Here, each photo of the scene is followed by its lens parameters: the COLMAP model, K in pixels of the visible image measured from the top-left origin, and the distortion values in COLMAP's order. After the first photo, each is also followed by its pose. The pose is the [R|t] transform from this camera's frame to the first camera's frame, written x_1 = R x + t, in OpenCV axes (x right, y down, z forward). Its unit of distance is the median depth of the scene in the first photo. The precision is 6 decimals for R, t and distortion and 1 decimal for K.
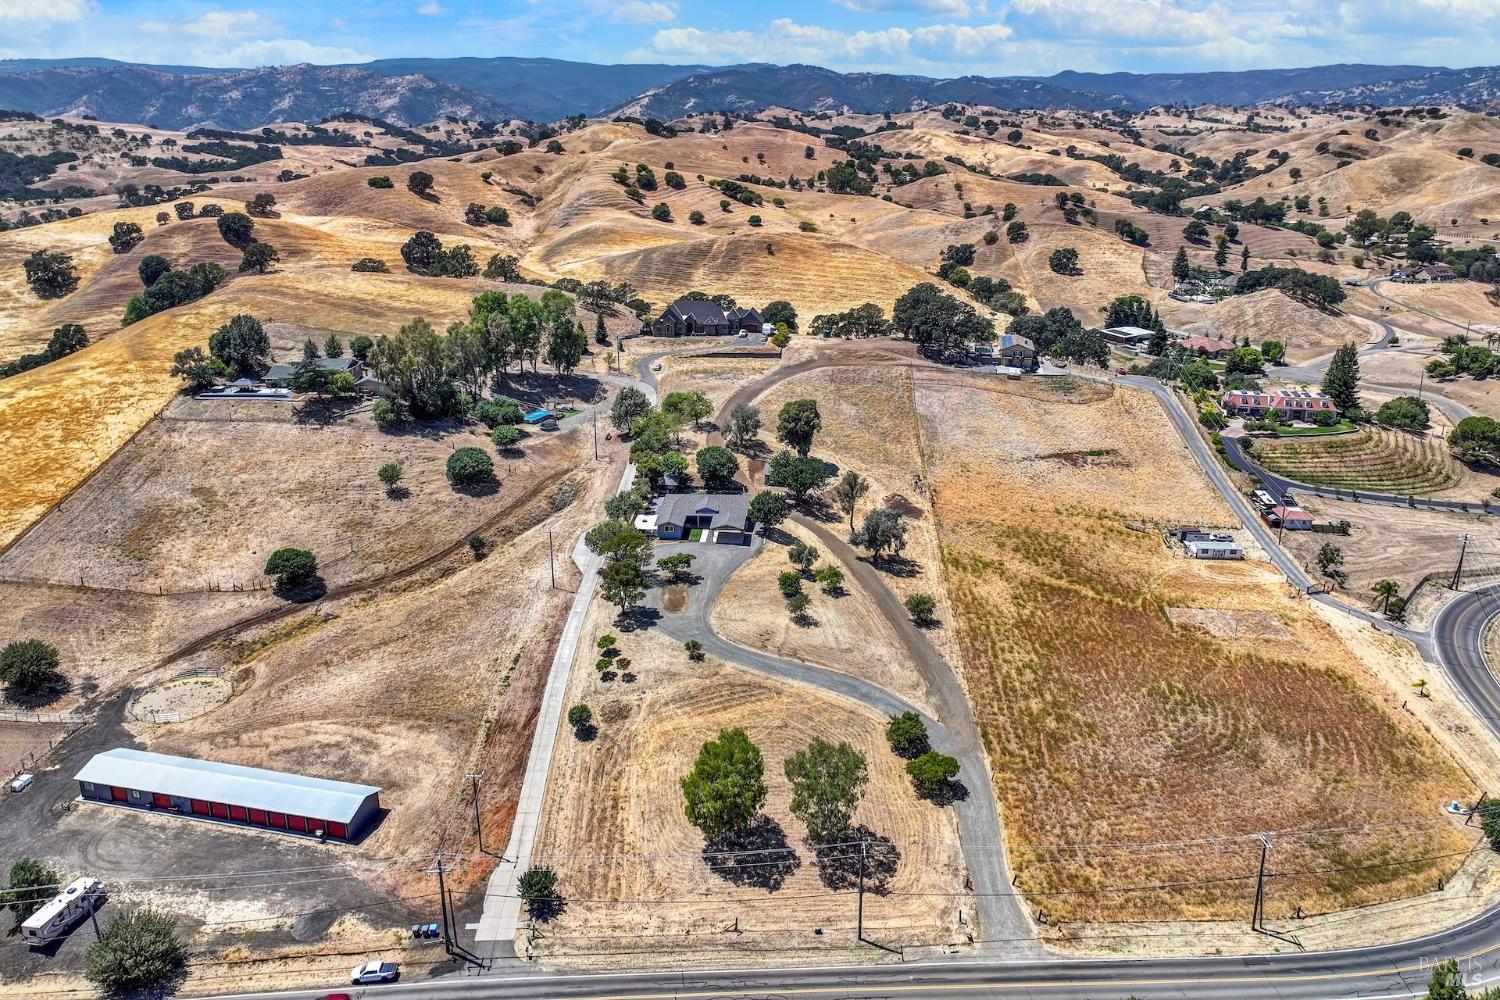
lens RADIAL K [[1036.4, 0, 754.6], [0, 1036.4, 452.8], [0, 0, 1]] dist [-0.004487, 0.018101]
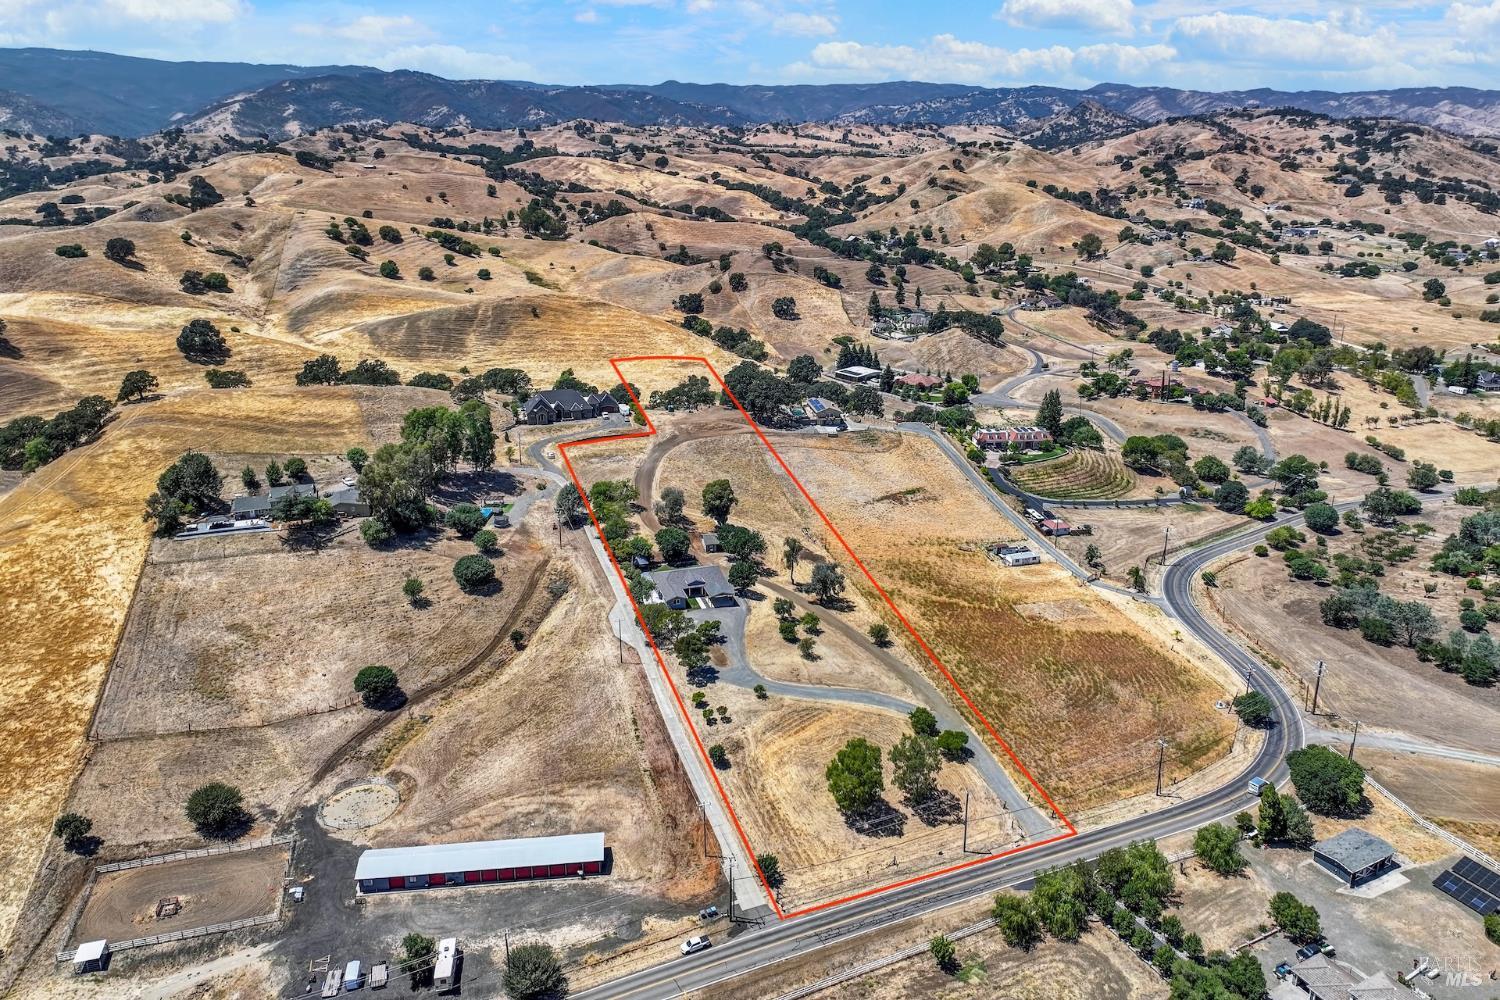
lens RADIAL K [[1039.6, 0, 744.1], [0, 1039.6, 468.7], [0, 0, 1]] dist [0.004384, 0.008458]
pose [[0.937099, -0.103217, 0.333454, -0.292168], [0.098411, 0.994653, 0.031321, -0.086190], [-0.334903, 0.003465, 0.942246, -0.171153]]
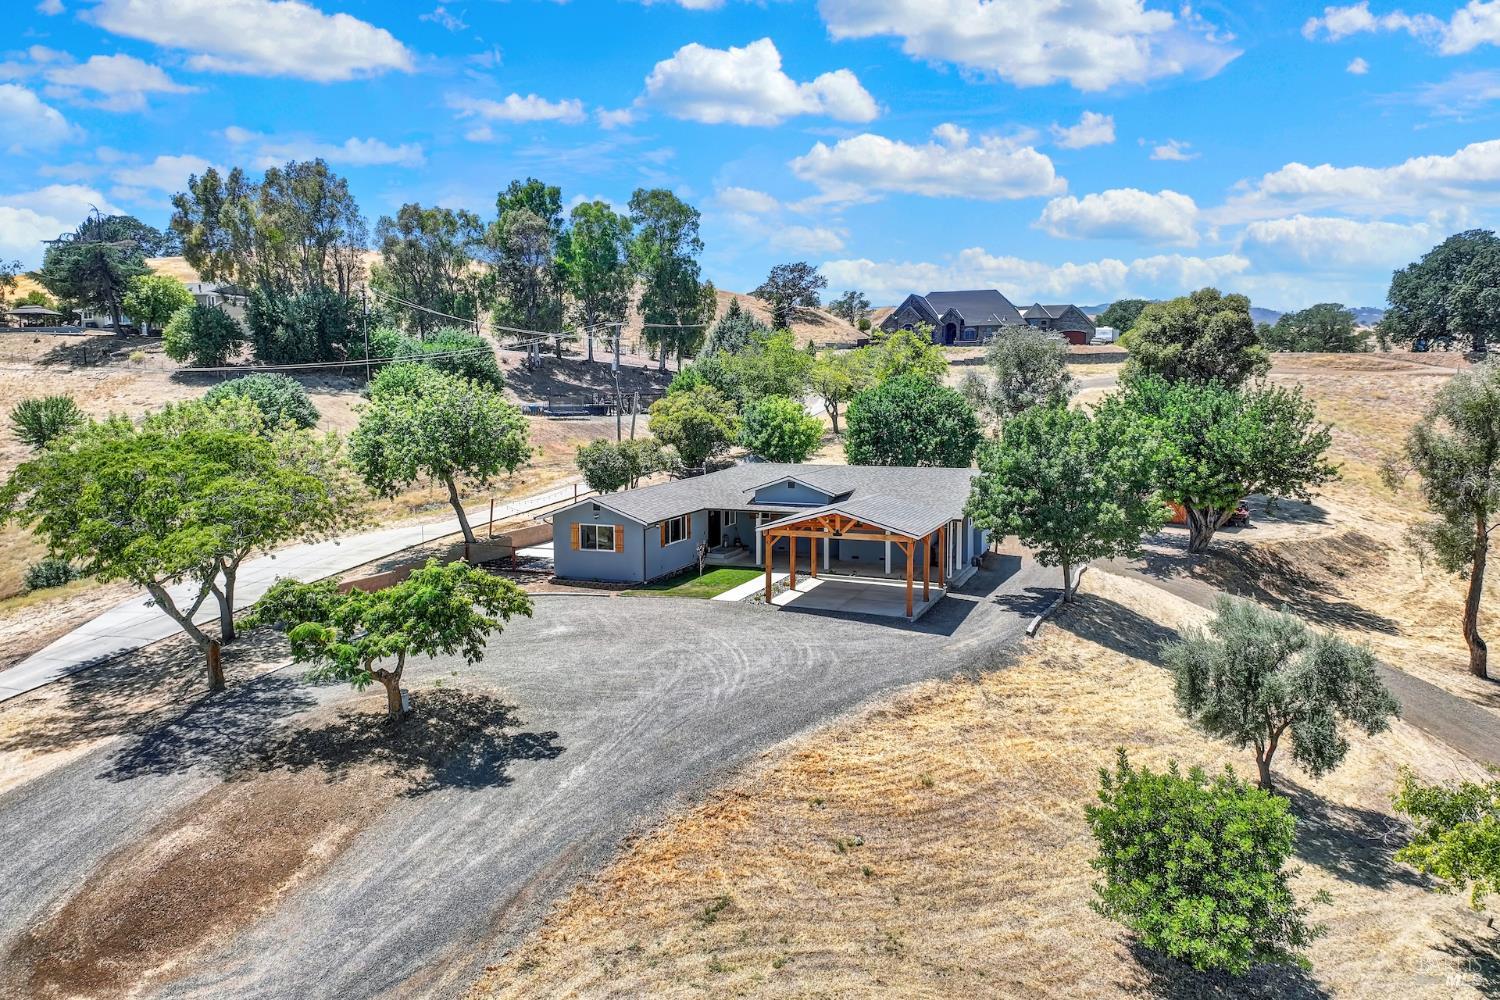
lens RADIAL K [[1045.0, 0, 760.4], [0, 1045.0, 456.6], [0, 0, 1]] dist [-0.000857, 0.013435]
pose [[0.949750, 0.018912, -0.312437, 0.014373], [-0.091358, 0.971460, -0.218906, 0.071291], [0.299380, 0.236450, 0.924372, 0.558712]]
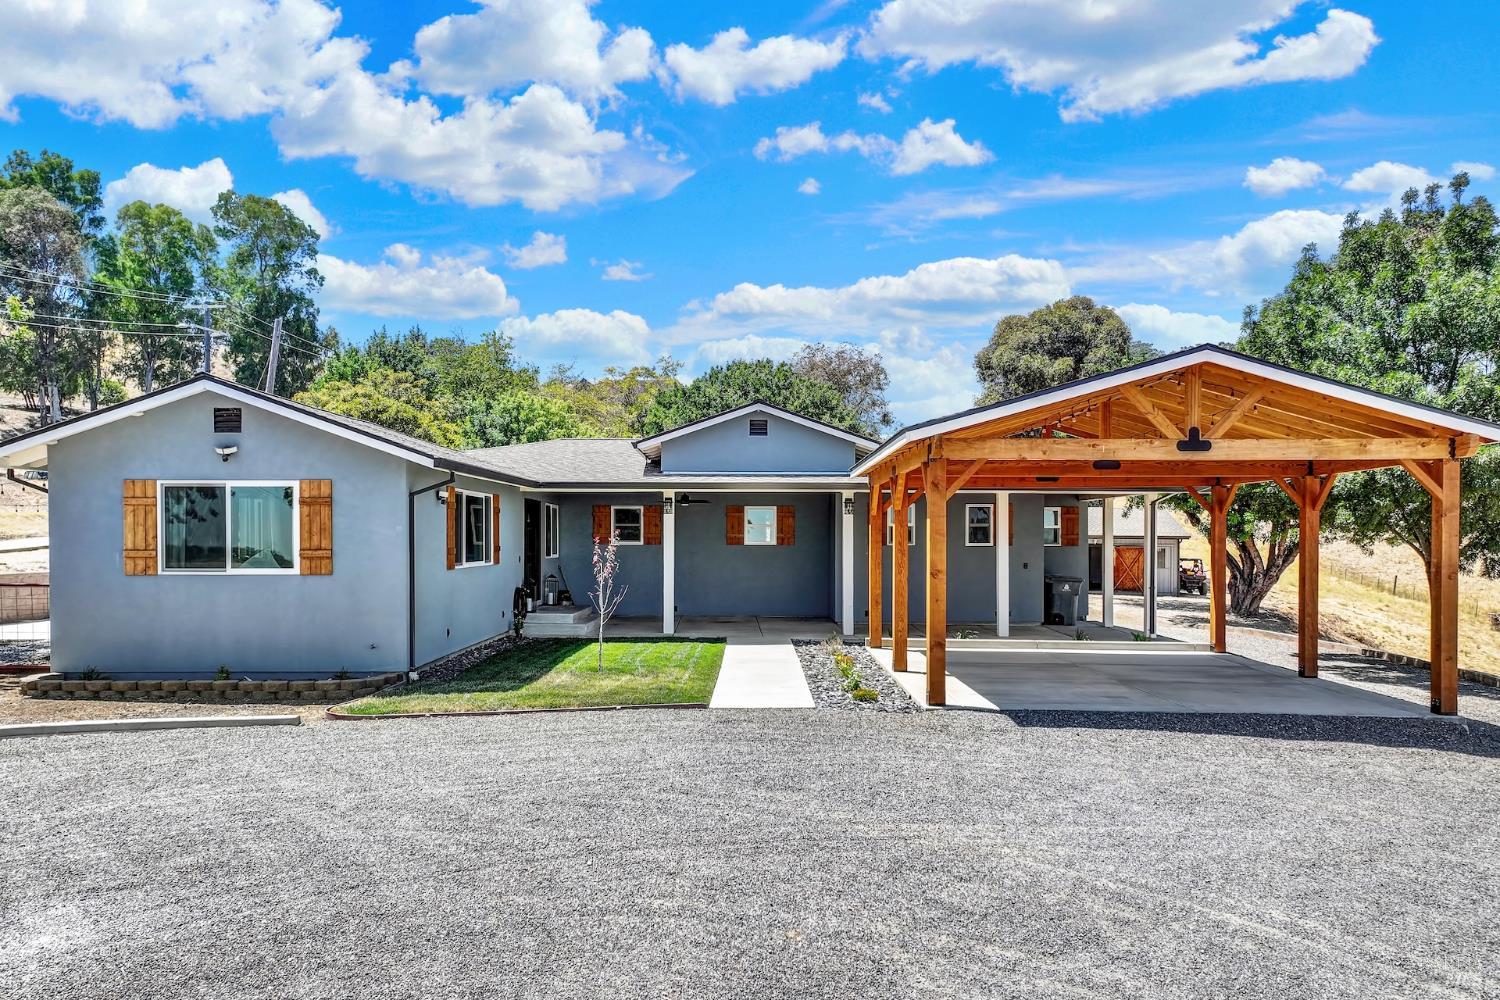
lens RADIAL K [[1035.4, 0, 753.1], [0, 1035.4, 544.2], [0, 0, 1]] dist [0.005054, 0.007847]
pose [[0.998515, 0.000468, 0.054468, -0.037291], [0.015213, 0.957770, -0.287132, 0.064850], [-0.052302, 0.287535, 0.956341, 0.655046]]
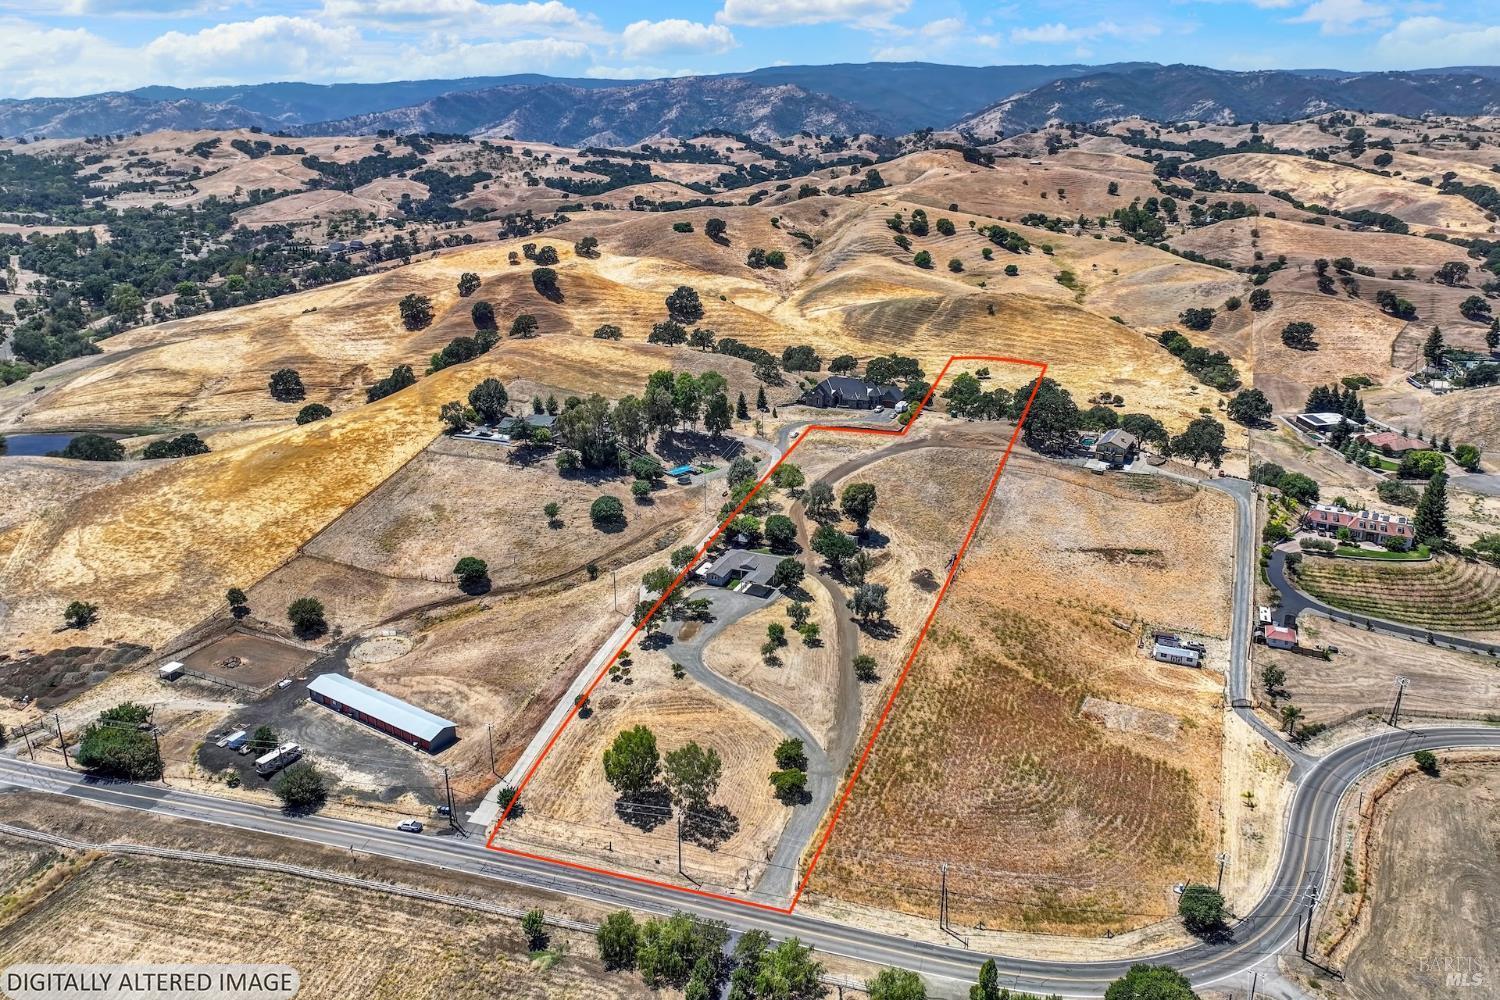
lens RADIAL K [[1045.0, 0, 760.4], [0, 1045.0, 456.6], [0, 0, 1]] dist [-0.000857, 0.013435]
pose [[0.942592, 0.094571, -0.320277, 0.277311], [-0.092643, 0.995472, 0.021287, -0.082817], [0.320840, 0.009606, 0.947085, -0.191438]]
